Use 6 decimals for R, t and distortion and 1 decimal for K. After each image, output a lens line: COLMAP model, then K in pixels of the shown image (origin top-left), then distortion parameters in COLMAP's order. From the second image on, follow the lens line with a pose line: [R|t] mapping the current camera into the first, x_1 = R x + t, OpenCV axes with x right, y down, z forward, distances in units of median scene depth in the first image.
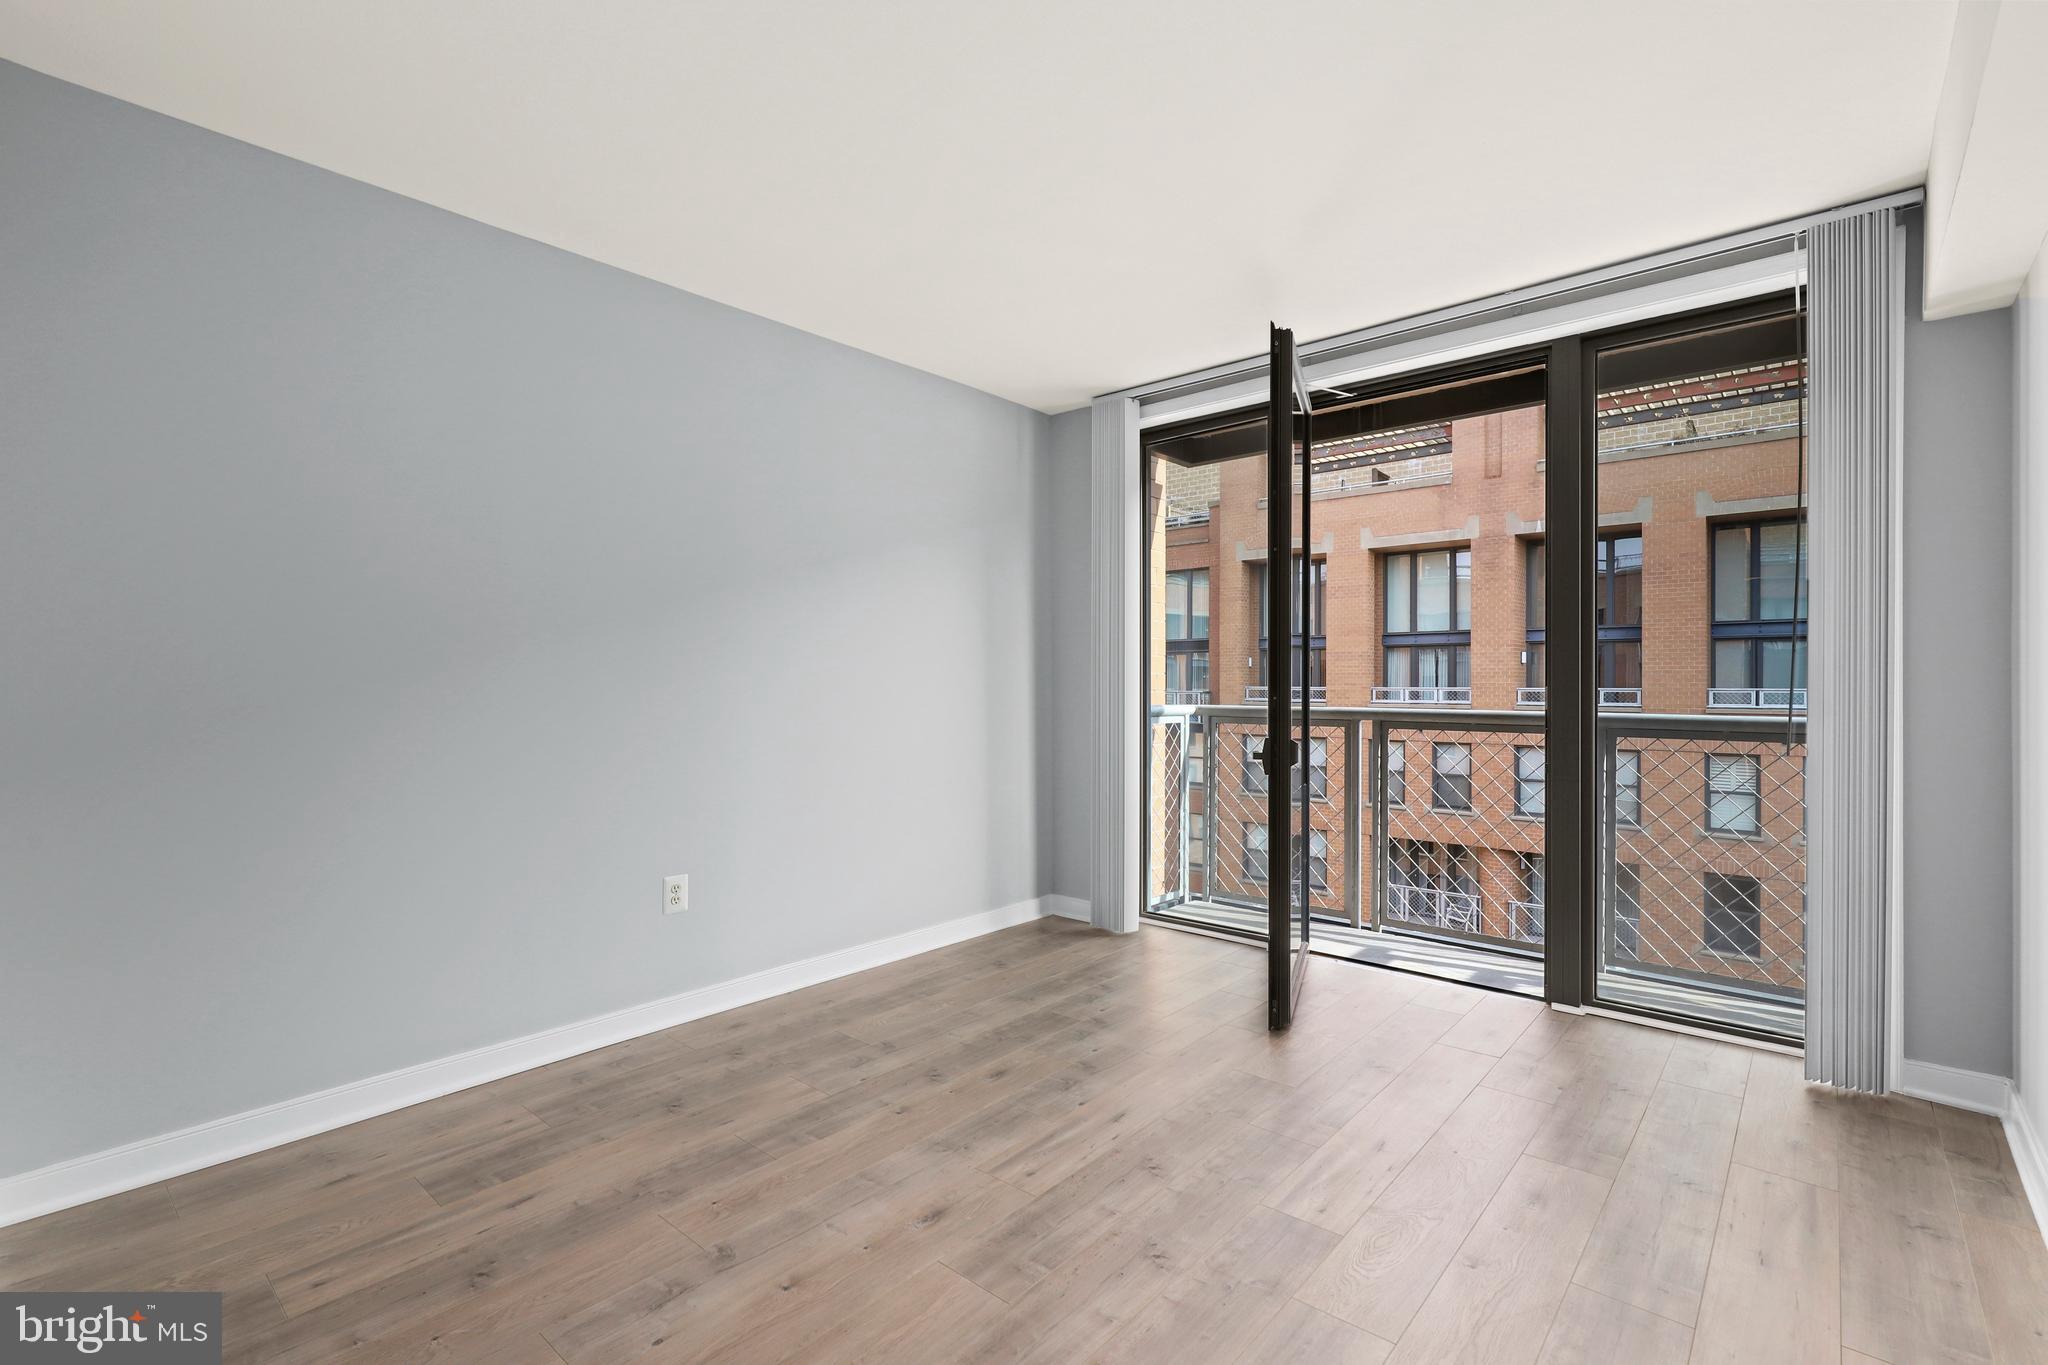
lens RADIAL K [[959.2, 0, 1024.0], [0, 959.2, 682.5], [0, 0, 1]] dist [-0.000235, -0.000388]
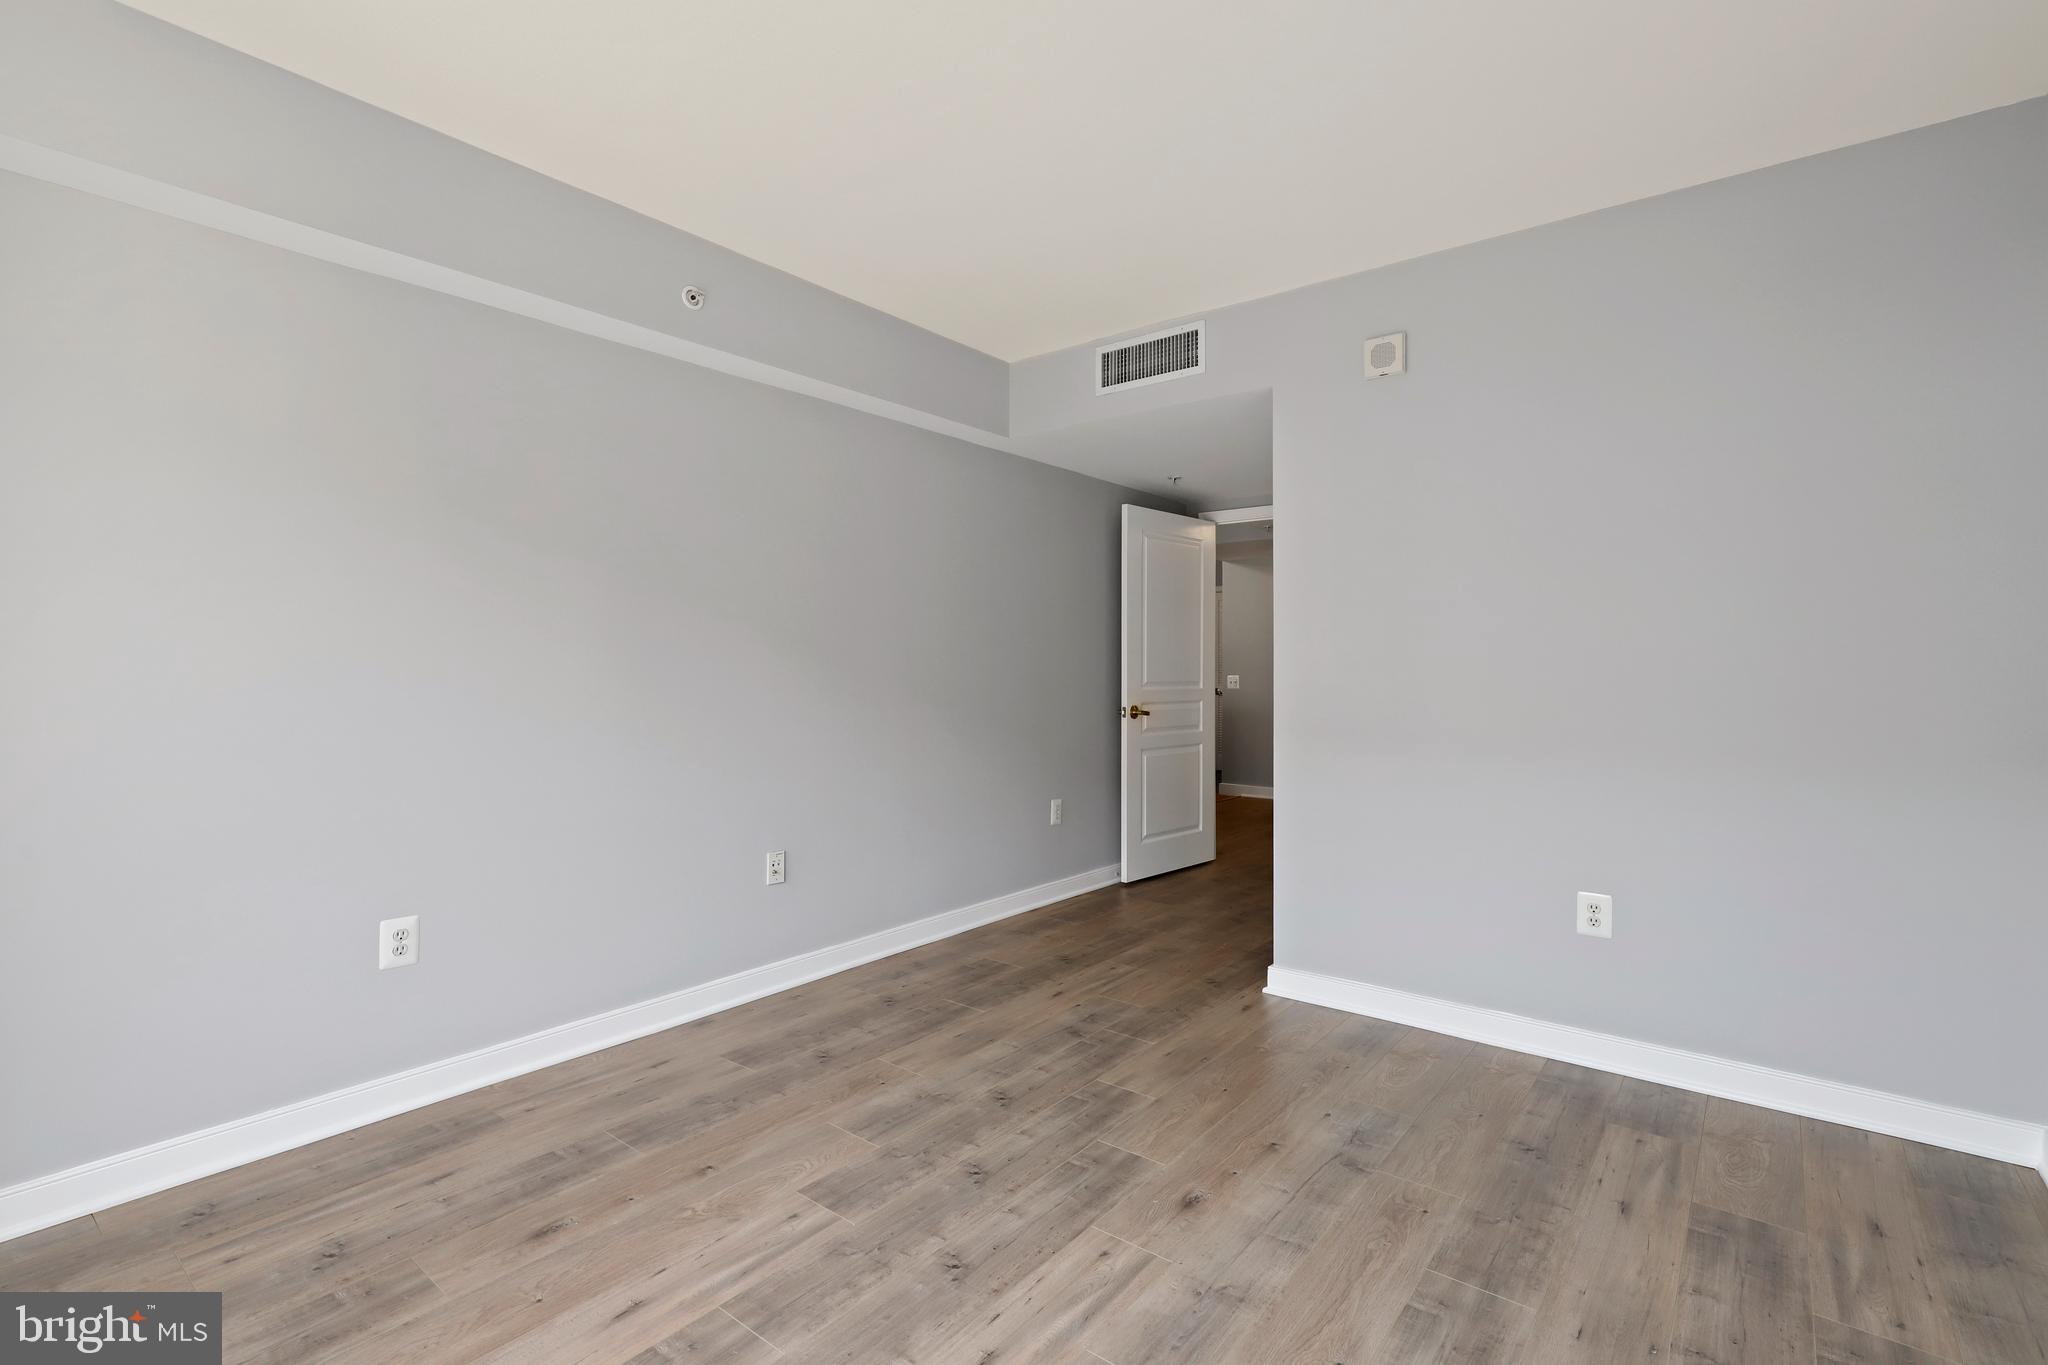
lens RADIAL K [[959.2, 0, 1024.0], [0, 959.2, 682.5], [0, 0, 1]] dist [-0.000235, -0.000388]
pose [[-0.999102, 0.000029, -0.042363, 0.119392], [-0.000345, 0.999961, 0.008824, 0.005636], [0.042362, 0.008830, -0.999063, 1.952384]]
